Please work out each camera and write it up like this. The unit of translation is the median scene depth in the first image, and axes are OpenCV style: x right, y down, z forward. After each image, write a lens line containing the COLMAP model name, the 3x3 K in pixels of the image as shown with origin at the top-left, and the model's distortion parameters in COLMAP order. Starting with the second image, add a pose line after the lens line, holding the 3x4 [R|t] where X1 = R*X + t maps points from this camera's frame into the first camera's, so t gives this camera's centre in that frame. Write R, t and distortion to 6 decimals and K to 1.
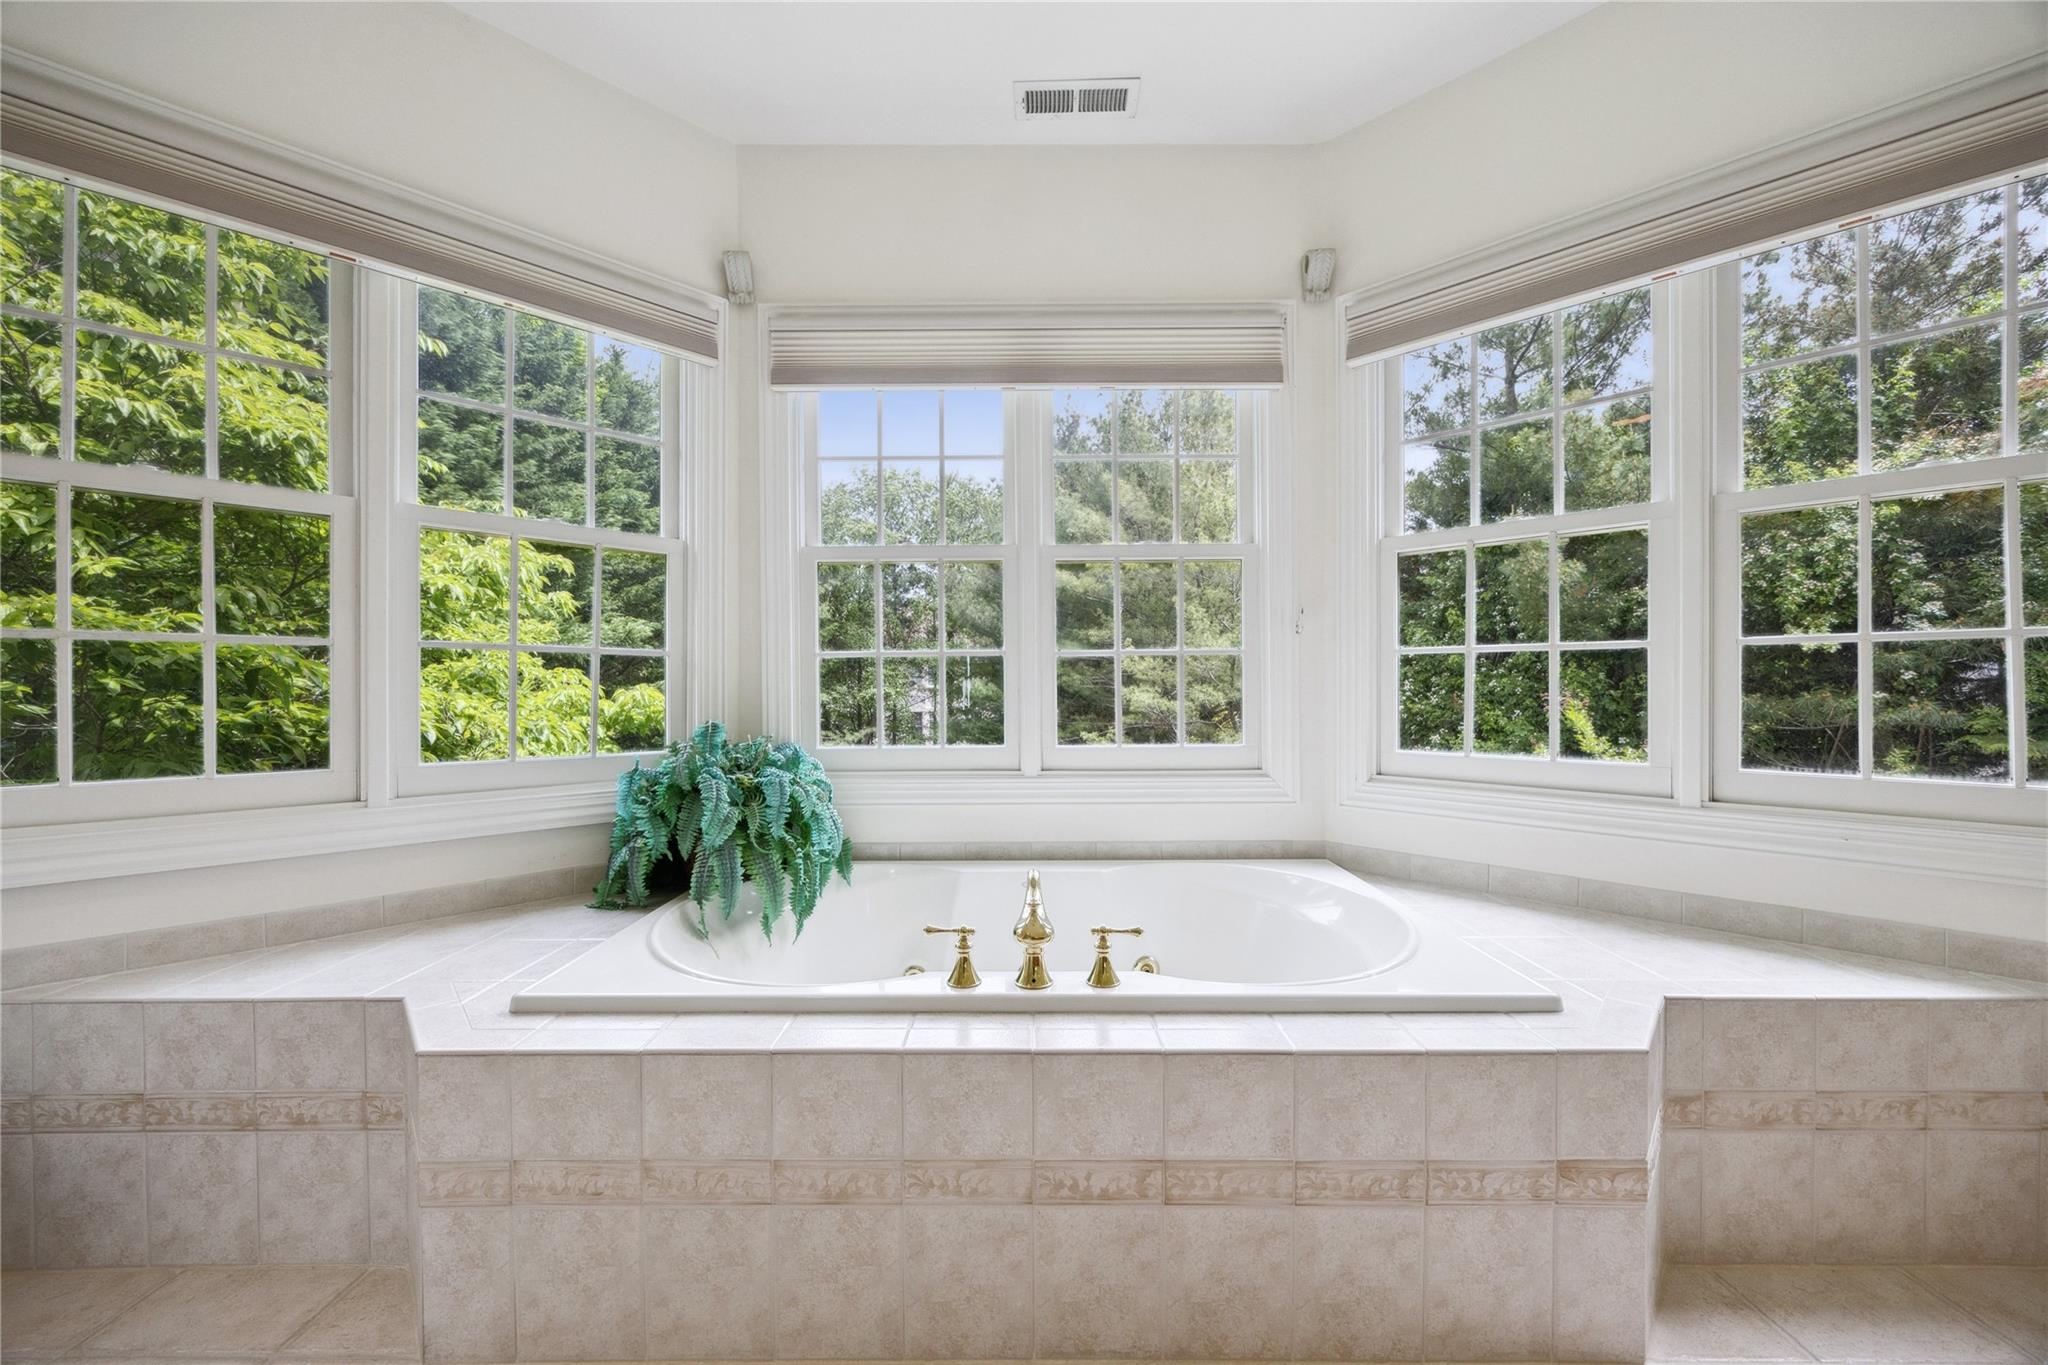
lens RADIAL K [[795.4, 0, 1028.7], [0, 795.4, 697.4], [0, 0, 1]] dist [-0.007223, -0.000086]
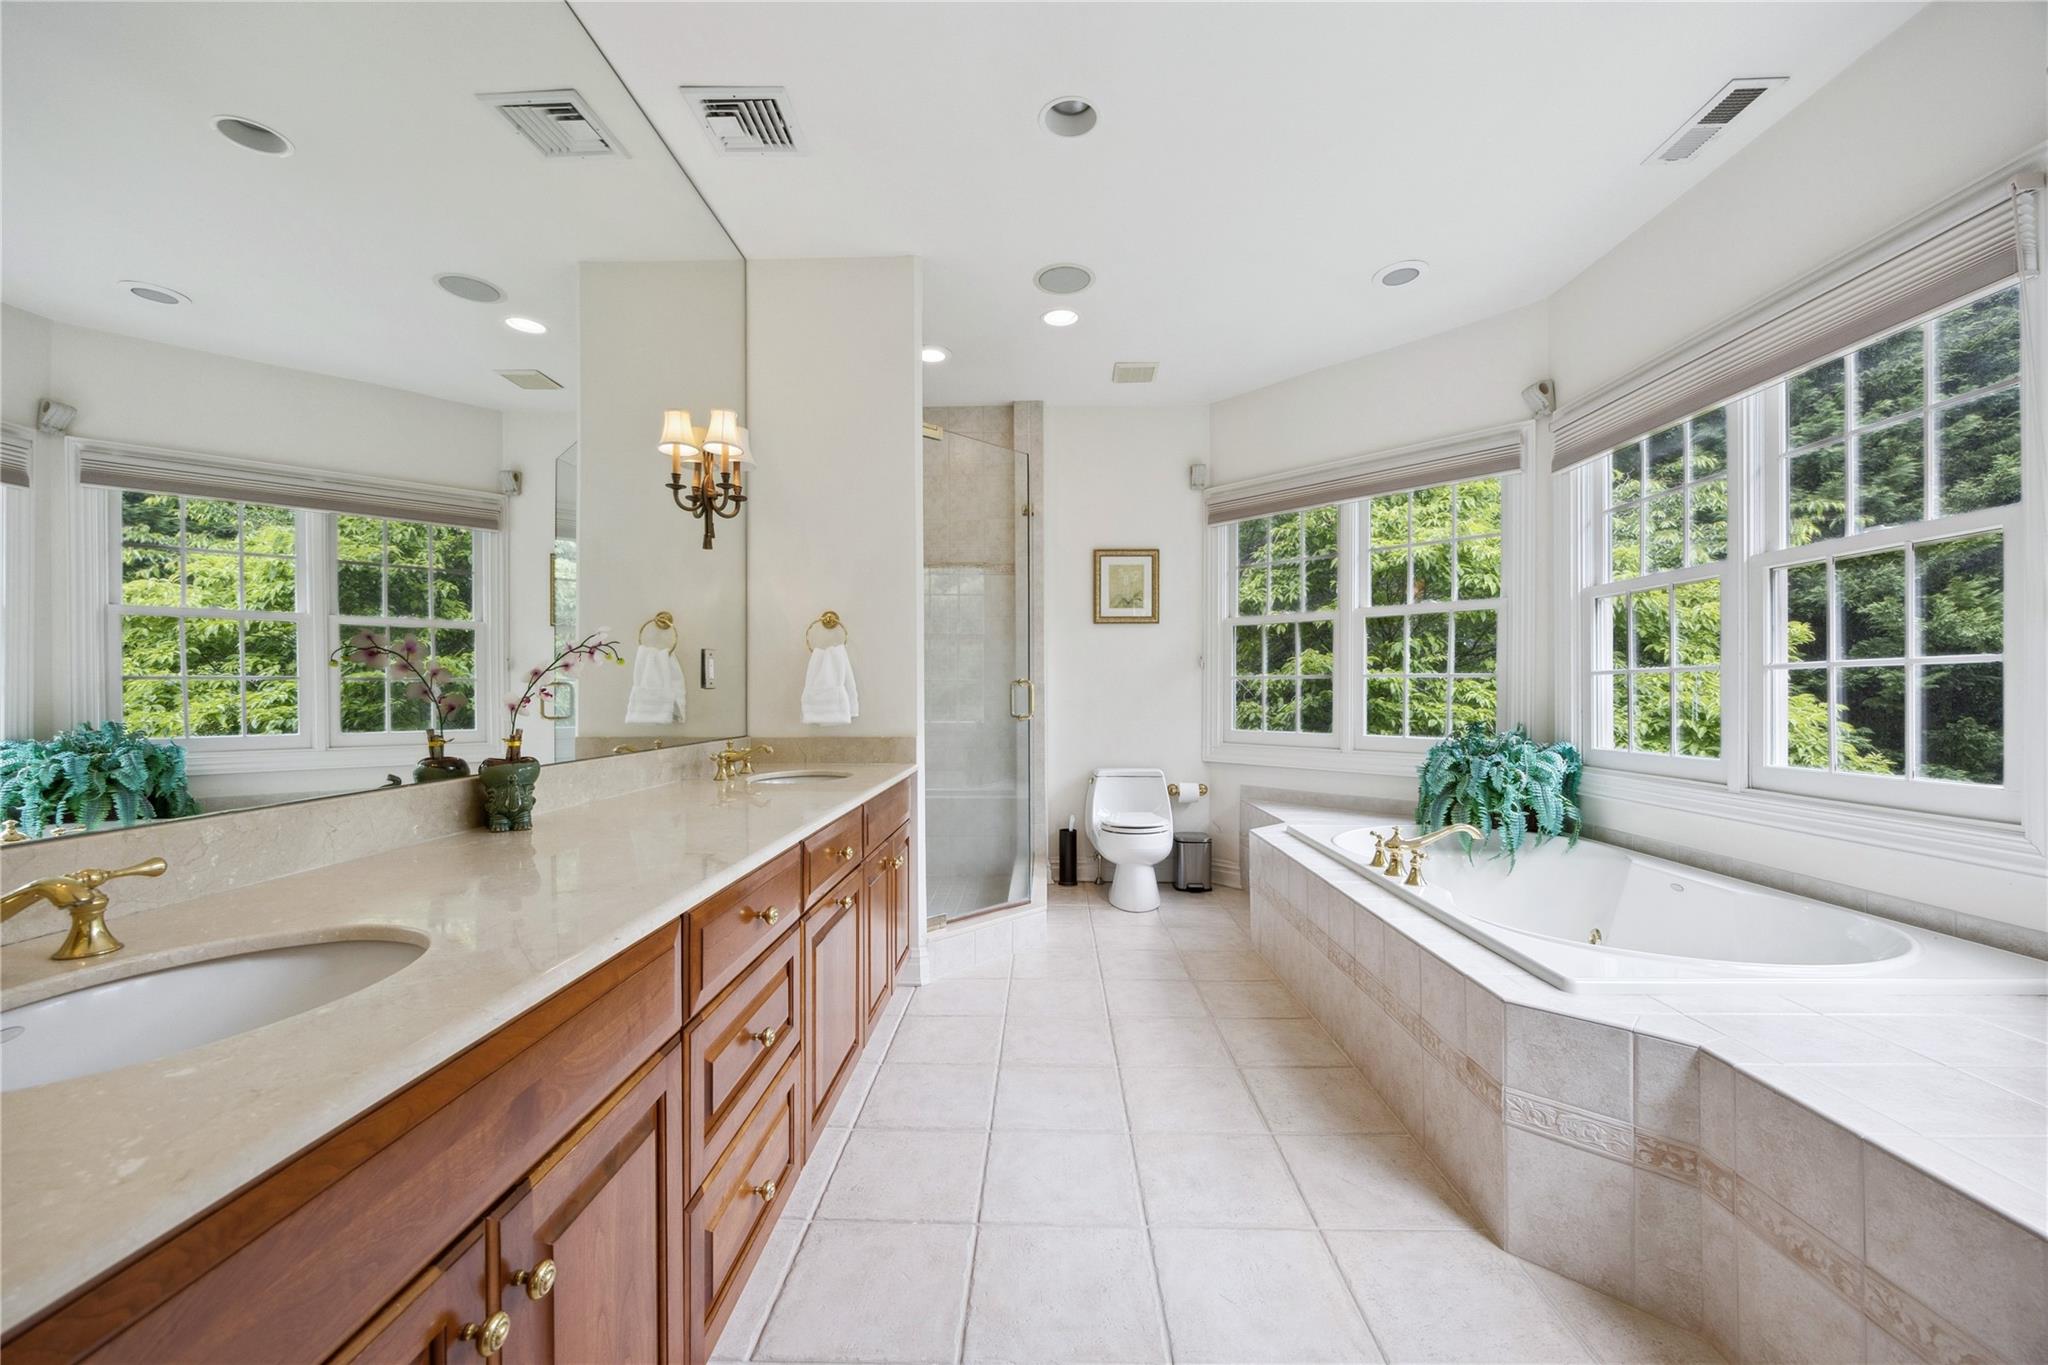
lens RADIAL K [[795.4, 0, 1028.7], [0, 795.4, 697.4], [0, 0, 1]] dist [-0.007223, -0.000086]
pose [[-0.005238, 0.011062, -0.999925, 1.747103], [-0.004355, 0.999929, 0.011085, -0.043310], [0.999977, 0.004413, -0.005189, 0.206905]]
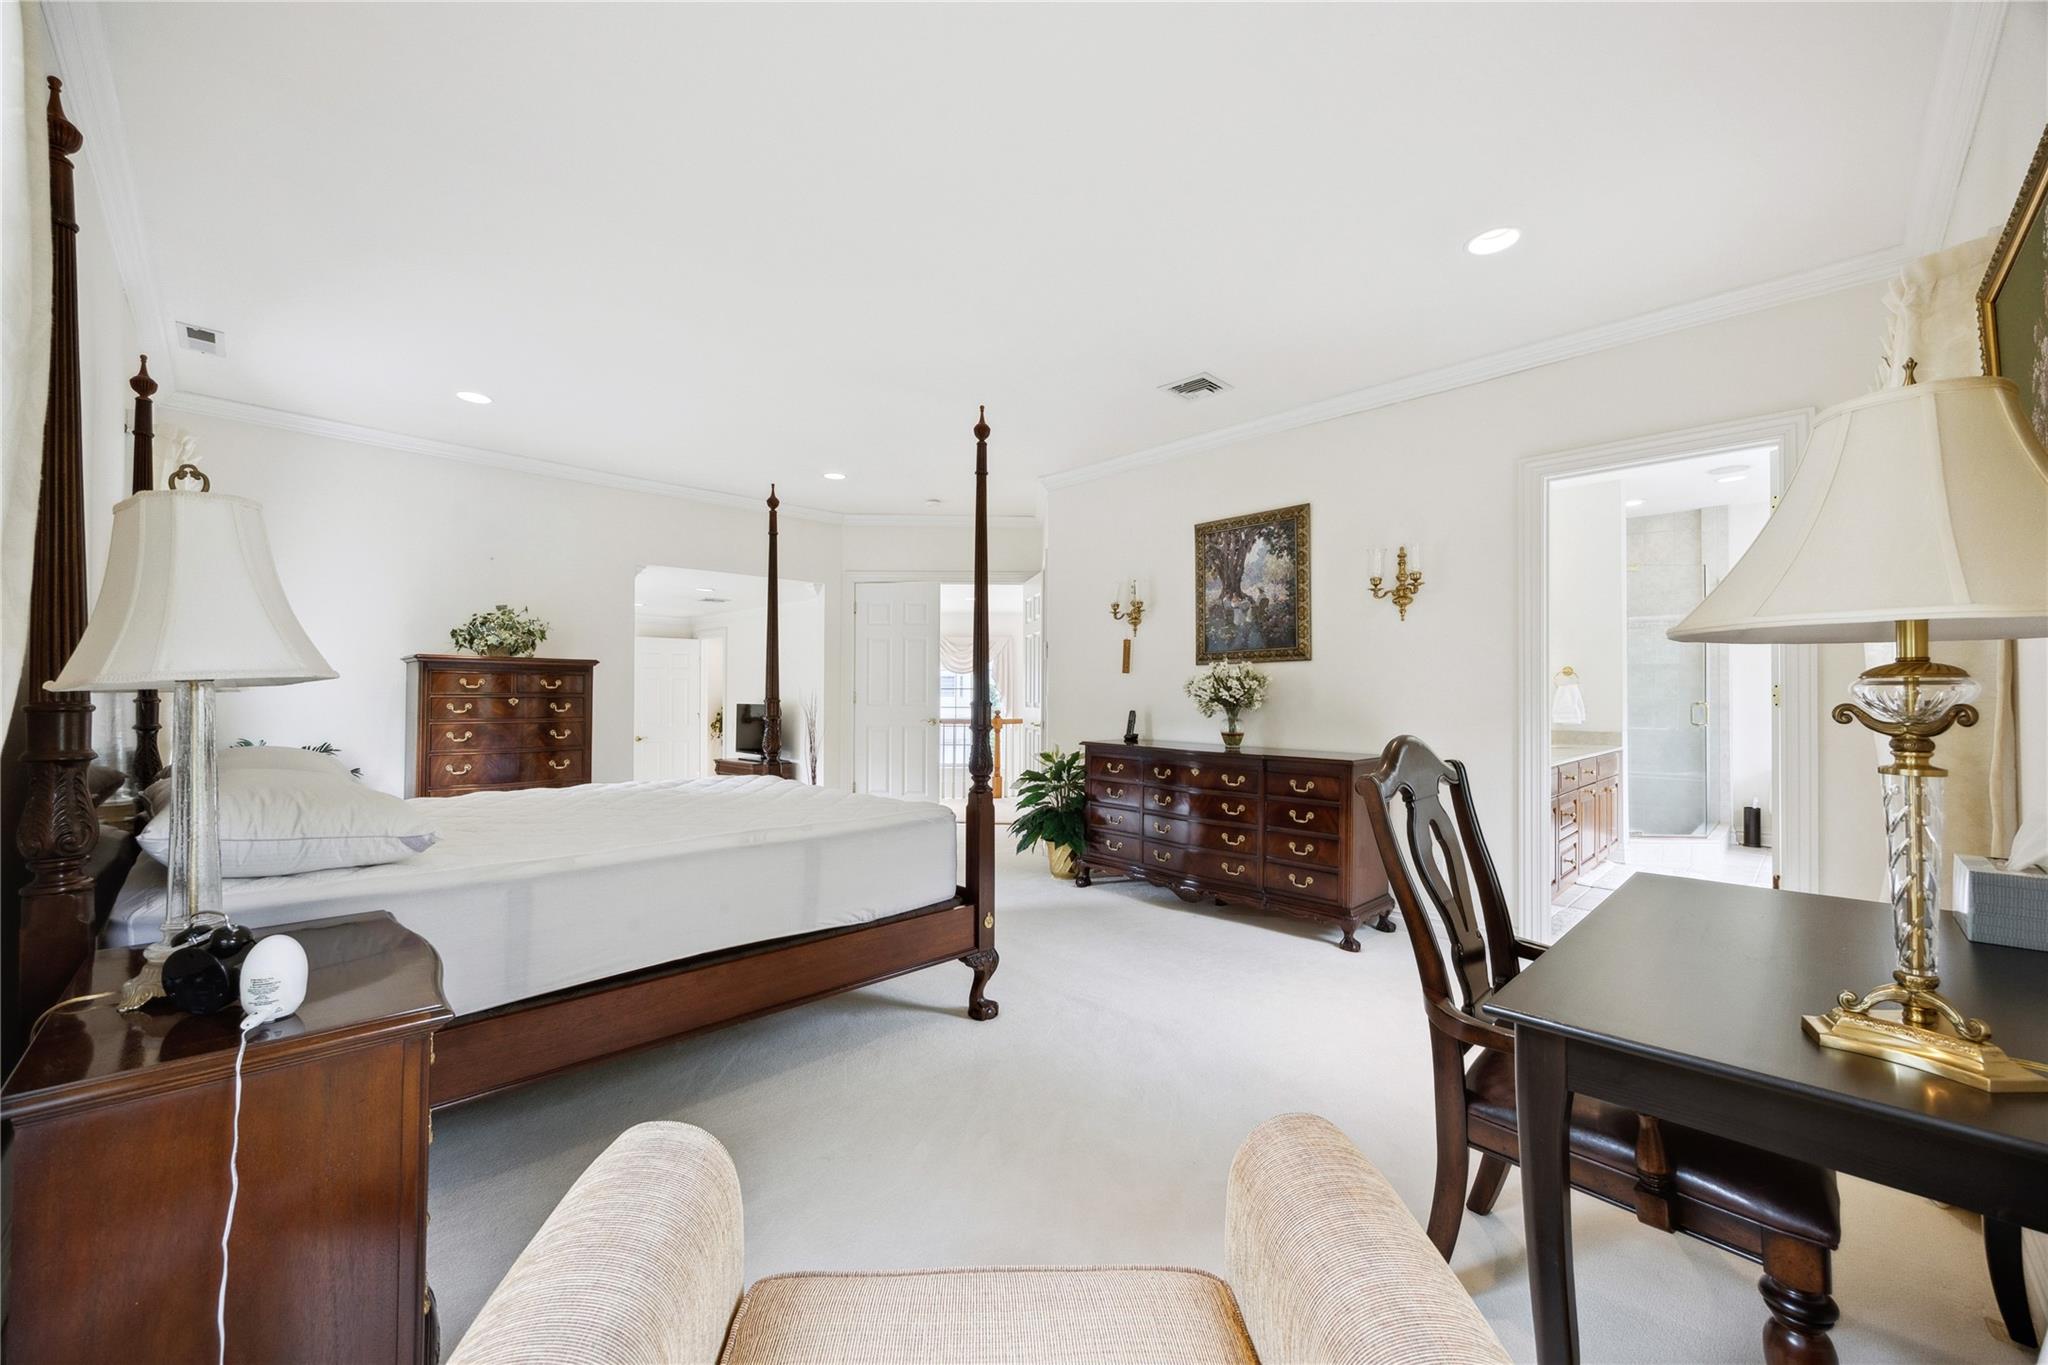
lens RADIAL K [[795.4, 0, 1028.7], [0, 795.4, 697.4], [0, 0, 1]] dist [-0.007223, -0.000086]
pose [[-0.697450, -0.004770, -0.716617, 3.696247], [-0.006672, 0.999978, -0.000163, -0.060485], [0.716602, 0.004668, -0.697466, 0.433417]]
